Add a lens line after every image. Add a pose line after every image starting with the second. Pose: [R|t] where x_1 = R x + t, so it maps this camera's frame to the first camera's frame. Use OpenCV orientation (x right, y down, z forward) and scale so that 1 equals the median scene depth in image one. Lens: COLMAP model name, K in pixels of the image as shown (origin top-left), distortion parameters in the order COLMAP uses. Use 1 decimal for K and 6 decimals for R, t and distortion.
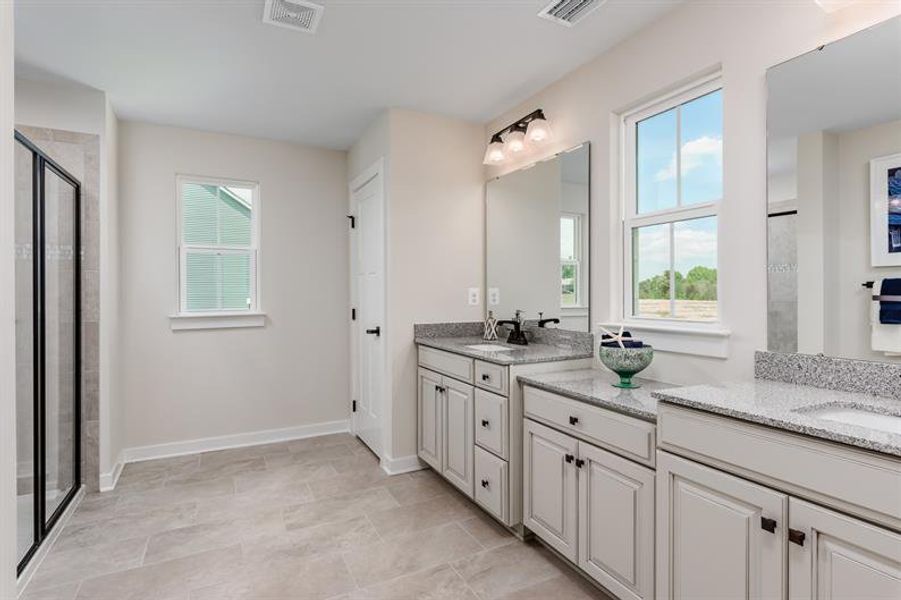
lens RADIAL K [[456.7, 0, 448.7], [0, 456.7, 291.6], [0, 0, 1]] dist [0.000155, 0.000094]
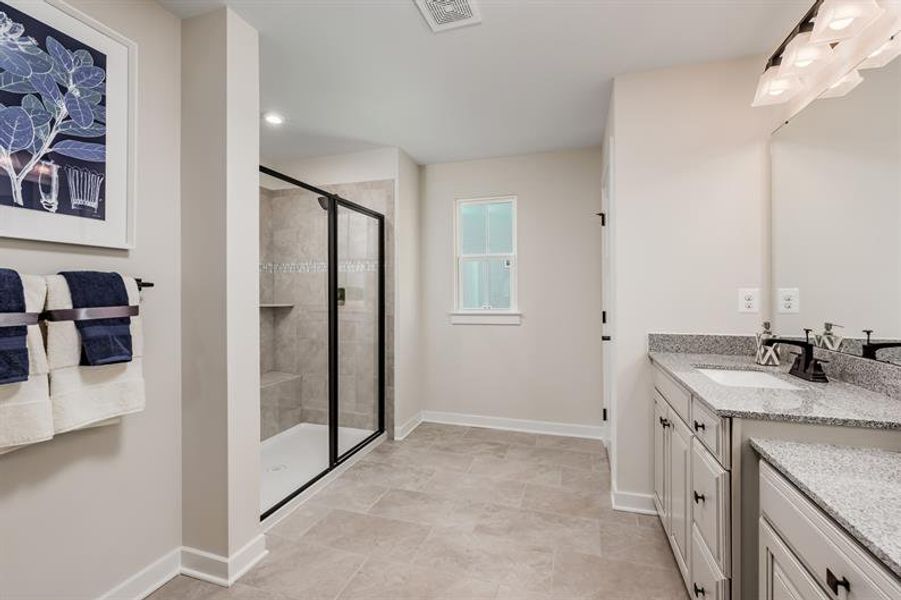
lens RADIAL K [[385.3, 0, 454.0], [0, 385.3, 293.8], [0, 0, 1]] dist [-0.000065, 0.000026]
pose [[0.722543, 0.001568, -0.691324, 0.154944], [0.000068, 0.999997, 0.002339, -0.000758], [0.691326, -0.001736, 0.722541, 0.277539]]
